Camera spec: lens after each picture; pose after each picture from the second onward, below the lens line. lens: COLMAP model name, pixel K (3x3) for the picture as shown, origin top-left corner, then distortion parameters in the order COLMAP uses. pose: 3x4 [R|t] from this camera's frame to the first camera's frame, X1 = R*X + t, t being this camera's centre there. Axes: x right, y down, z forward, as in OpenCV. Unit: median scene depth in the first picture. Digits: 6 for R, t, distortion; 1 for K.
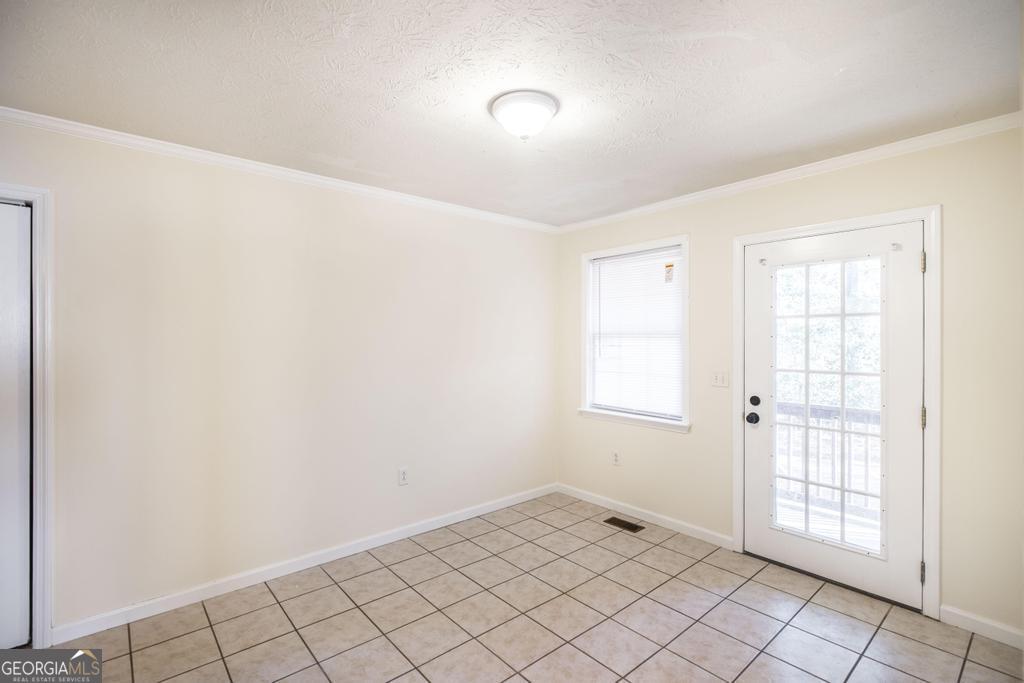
lens RADIAL K [[476.6, 0, 514.4], [0, 476.6, 347.6], [0, 0, 1]] dist [0.002007, 0.000323]
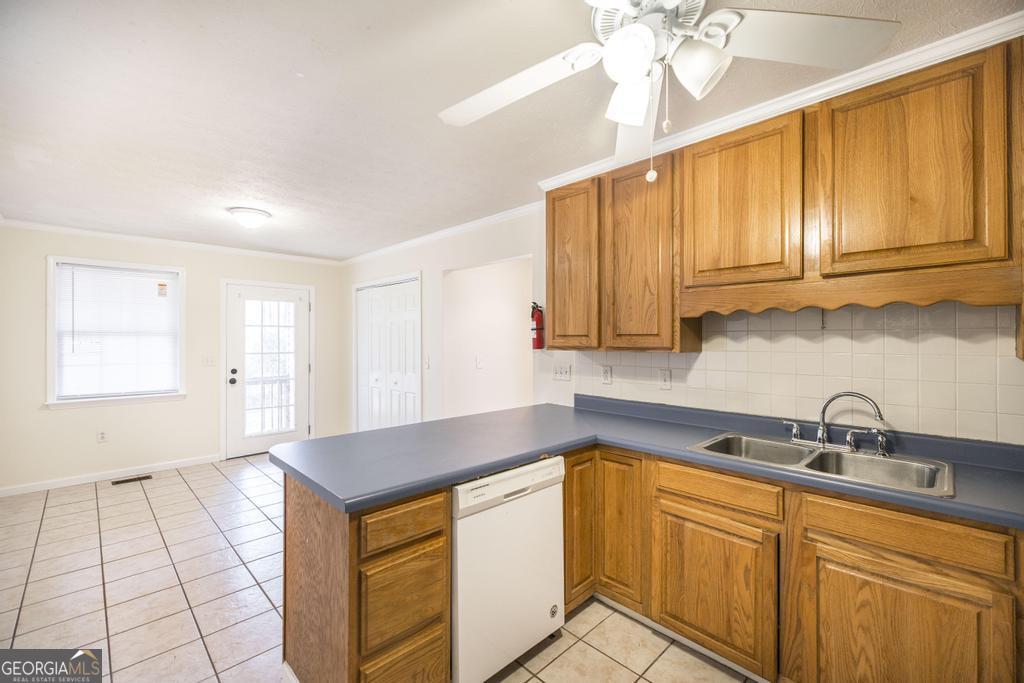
lens RADIAL K [[431.9, 0, 511.7], [0, 431.9, 336.0], [0, 0, 1]] dist [0.002779, 0.000573]
pose [[-0.035292, -0.001229, 0.999376, -0.924516], [0.007762, 0.999969, 0.001504, -0.013098], [-0.999347, 0.007810, -0.035282, 0.007602]]
